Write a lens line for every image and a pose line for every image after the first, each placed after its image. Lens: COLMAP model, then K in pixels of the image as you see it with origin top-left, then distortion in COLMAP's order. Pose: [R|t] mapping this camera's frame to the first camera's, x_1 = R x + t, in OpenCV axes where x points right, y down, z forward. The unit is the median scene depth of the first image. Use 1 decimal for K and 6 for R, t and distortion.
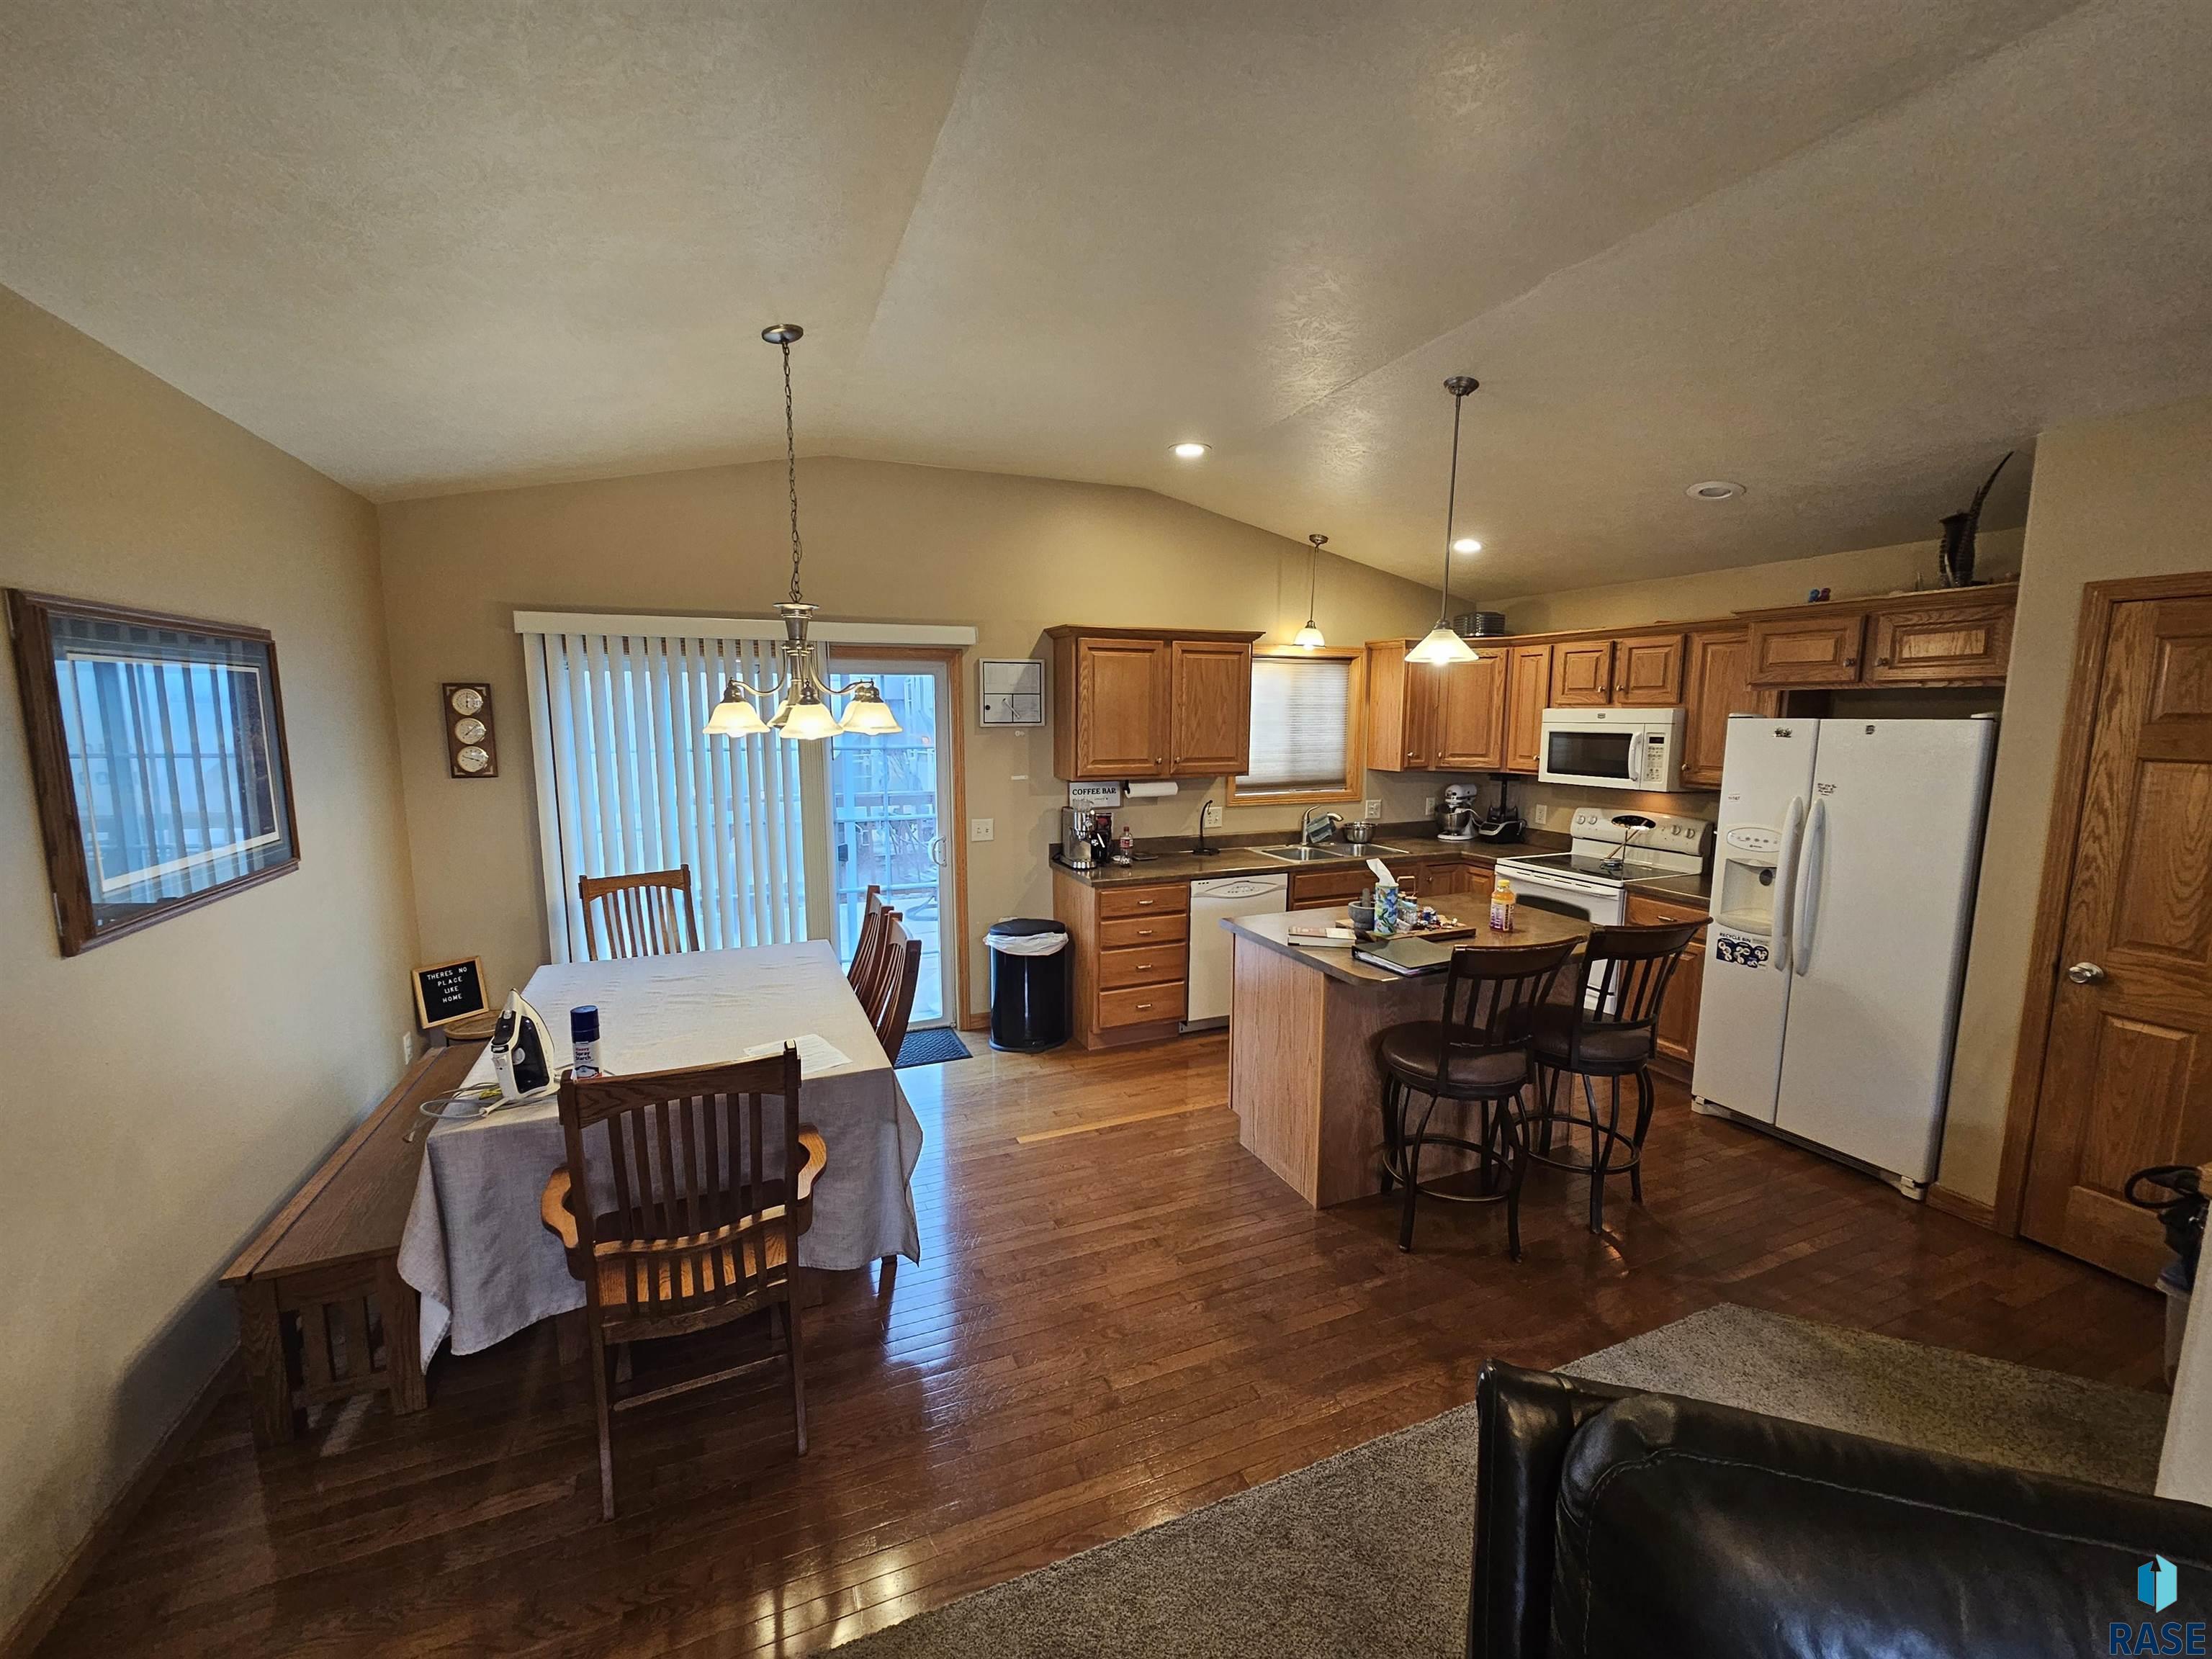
lens RADIAL K [[900.8, 0, 1092.8], [0, 900.8, 836.9], [0, 0, 1]] dist [-0.000132, -0.000142]
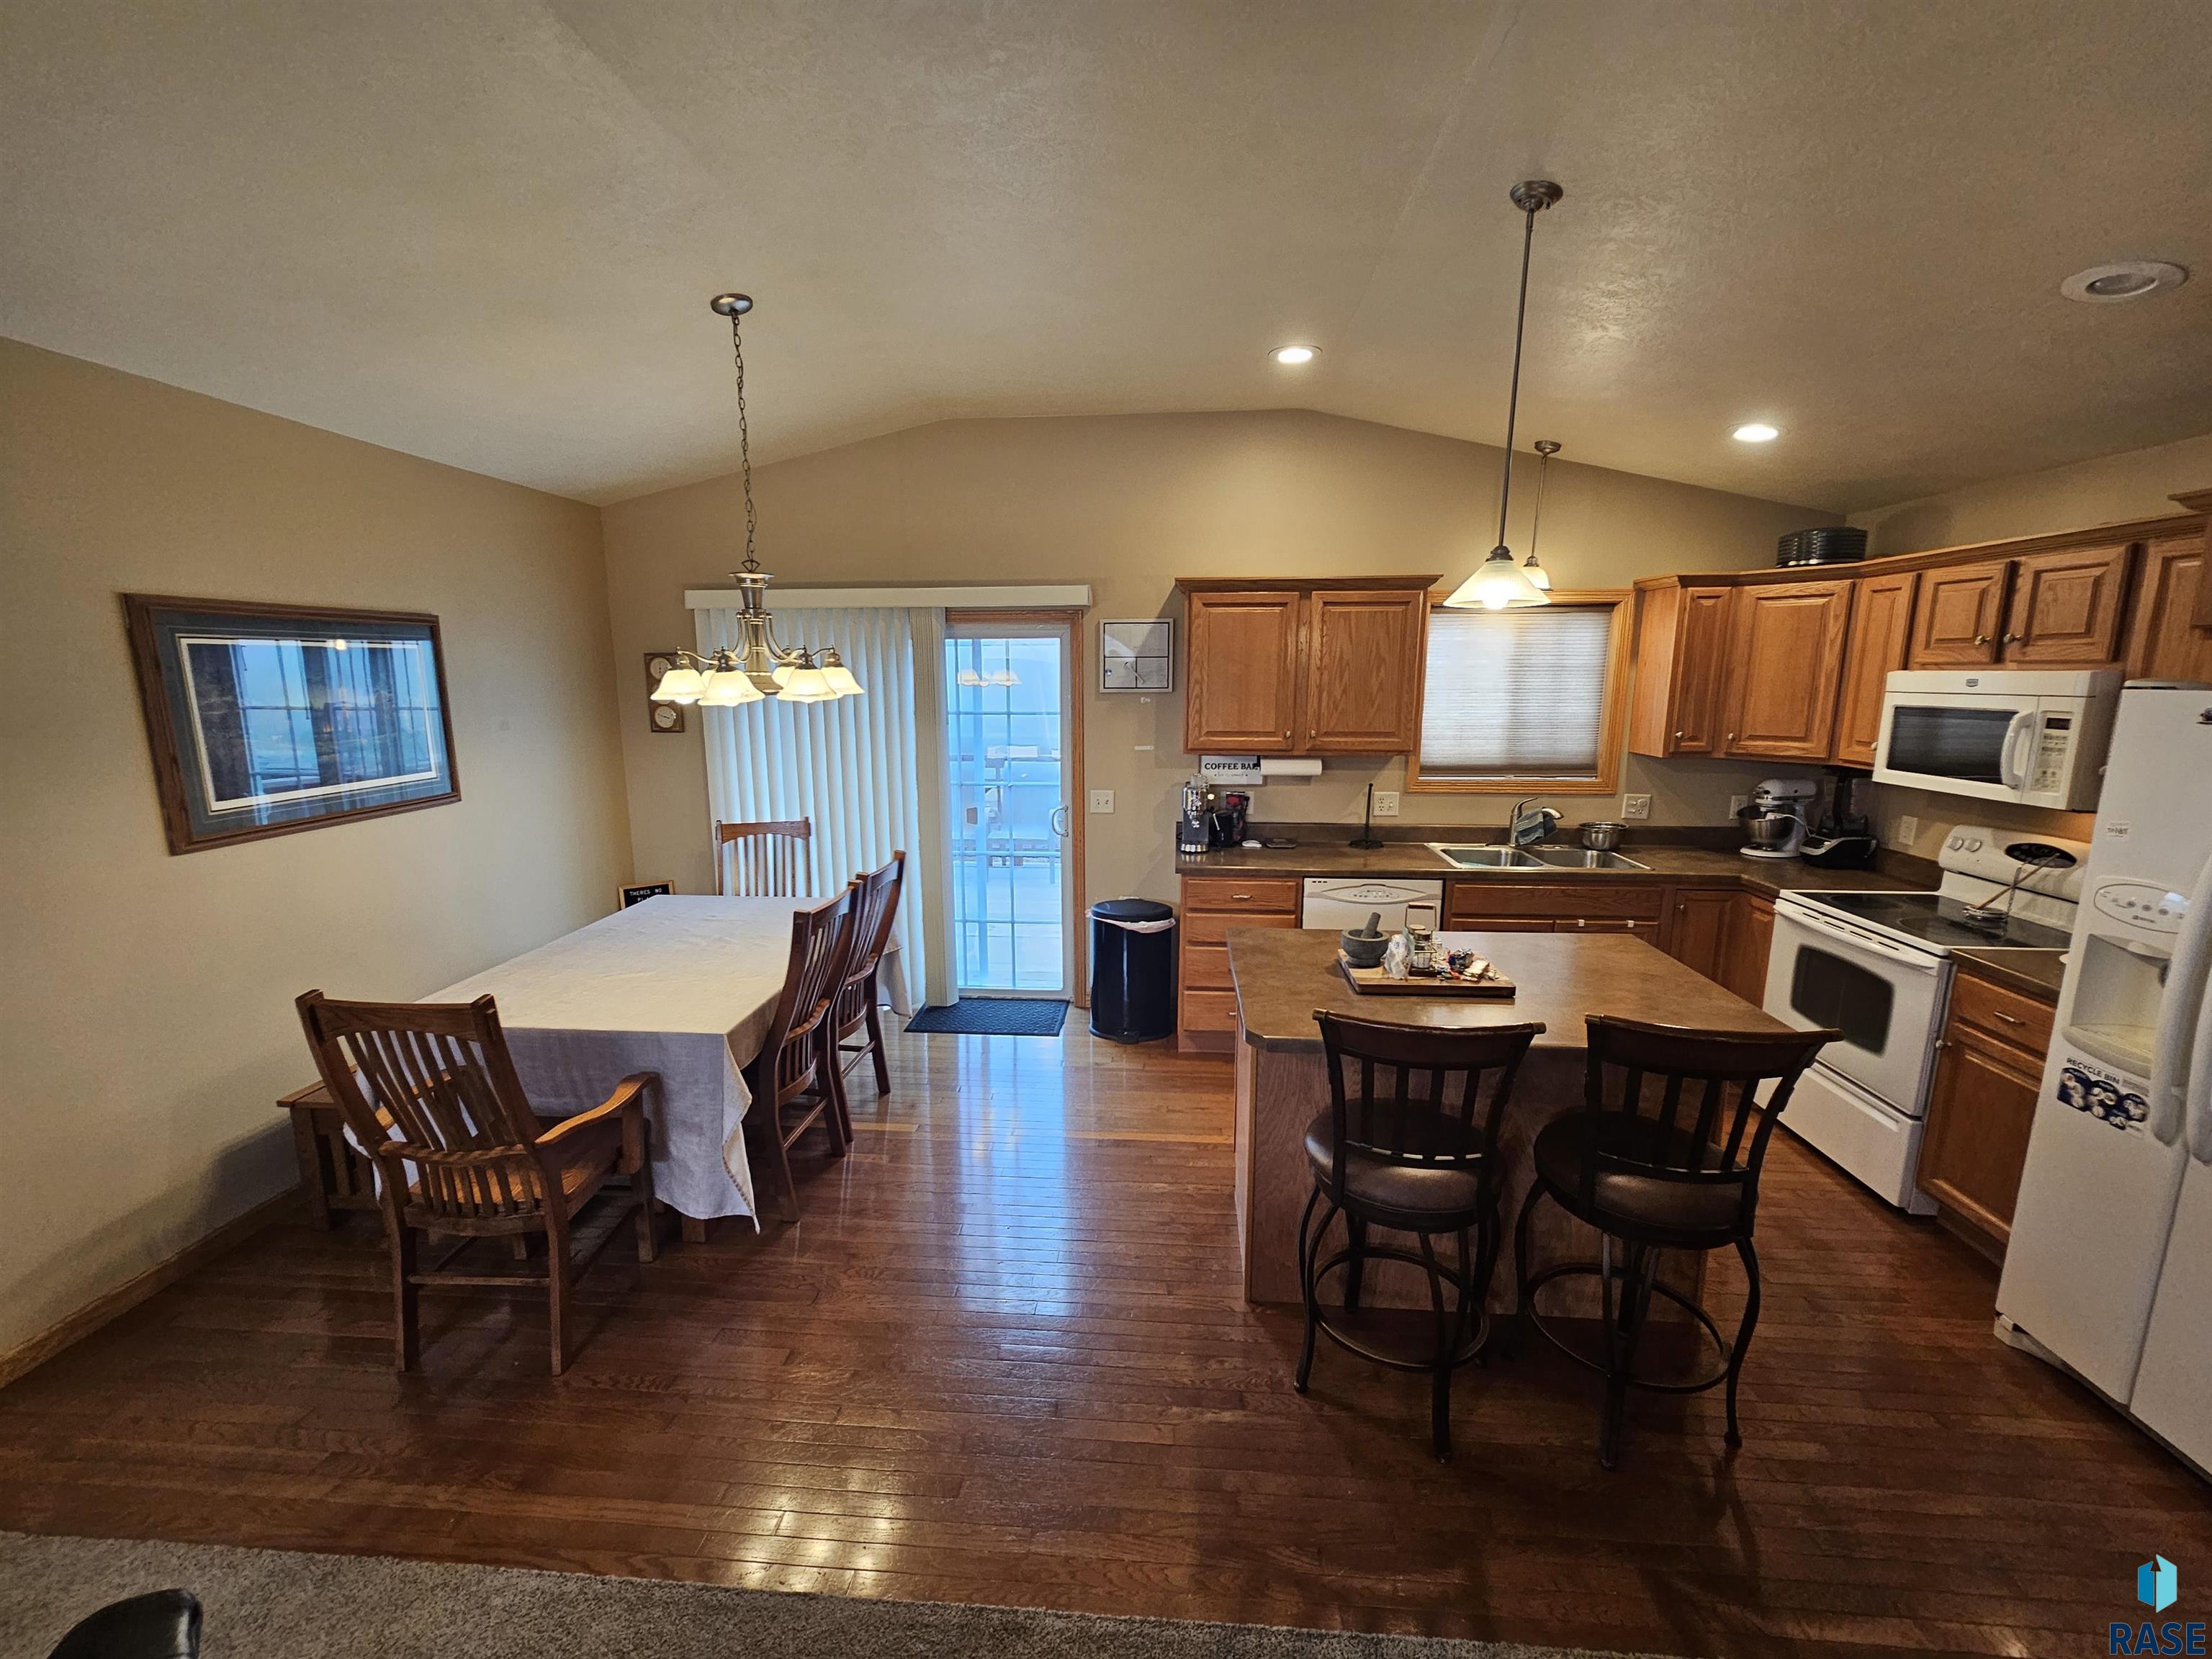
lens RADIAL K [[900.8, 0, 1099.8], [0, 900.8, 838.7], [0, 0, 1]] dist [-0.000132, -0.000142]
pose [[0.889262, 0.080704, -0.450222, 0.312469], [-0.060773, 0.996431, 0.058578, -0.025293], [0.453343, -0.024730, 0.890993, 0.158299]]
